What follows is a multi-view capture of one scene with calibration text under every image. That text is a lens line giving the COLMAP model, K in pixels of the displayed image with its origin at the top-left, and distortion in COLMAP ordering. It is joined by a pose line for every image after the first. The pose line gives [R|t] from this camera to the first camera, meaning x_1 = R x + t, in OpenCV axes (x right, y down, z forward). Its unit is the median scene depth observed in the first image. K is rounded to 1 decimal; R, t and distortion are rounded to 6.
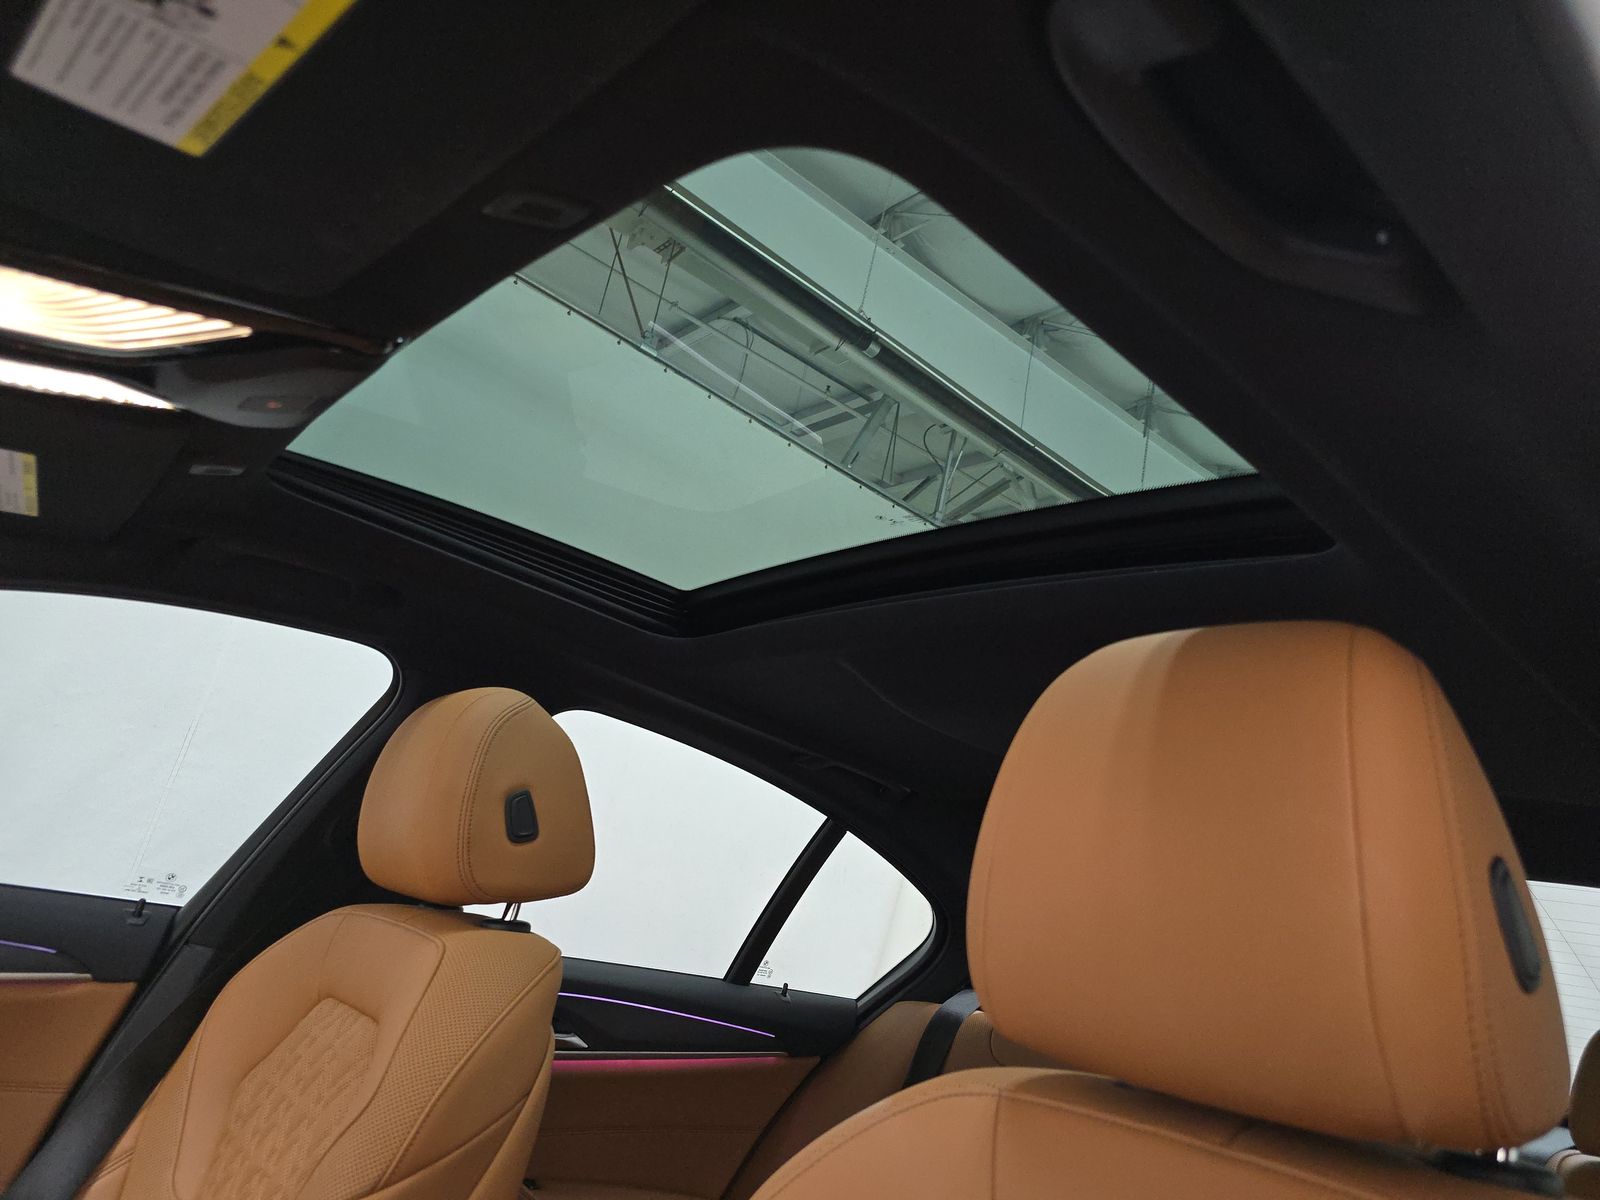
lens RADIAL K [[1115.6, 0, 800.0], [0, 1115.6, 600.0], [0, 0, 1]] dist [0.033950, -0.039103]
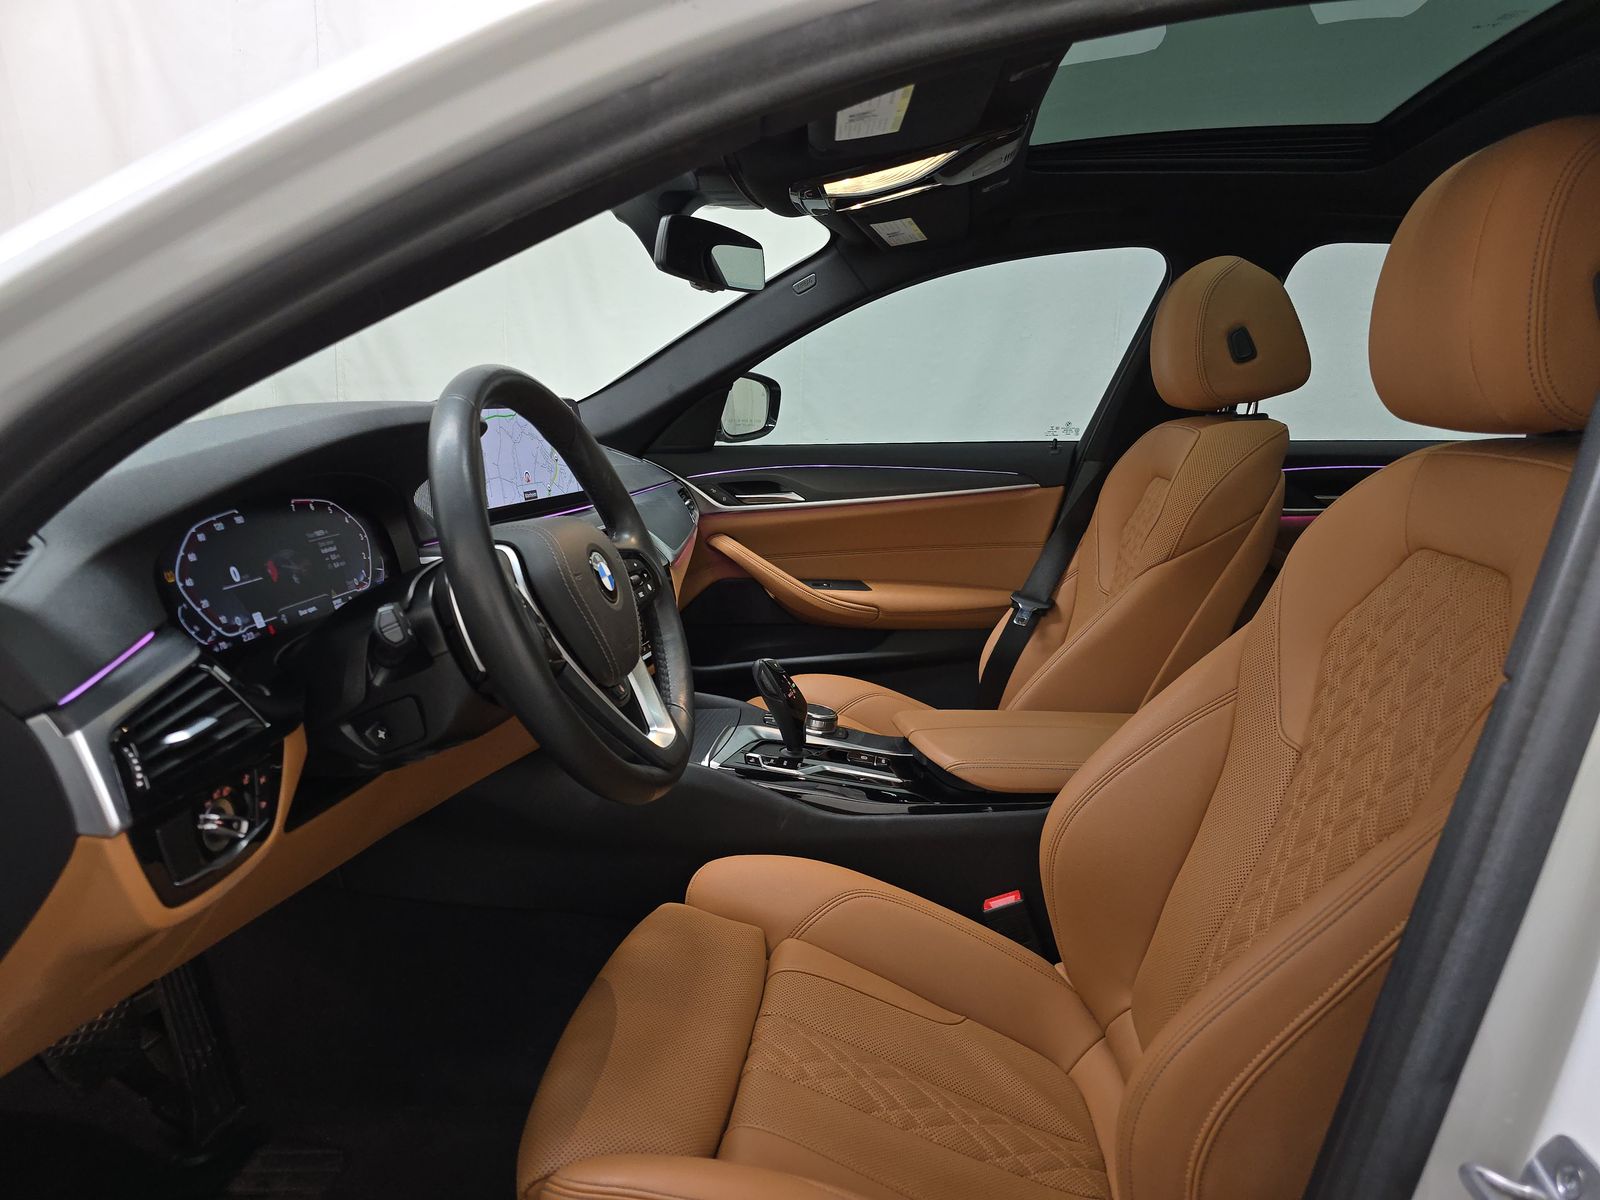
lens RADIAL K [[1115.6, 0, 800.0], [0, 1115.6, 600.0], [0, 0, 1]] dist [0.033950, -0.039103]
pose [[0.664875, -0.042556, -0.745742, 0.434775], [0.327188, 0.914093, 0.239546, -0.041999], [0.671483, -0.403266, 0.621681, -0.427434]]
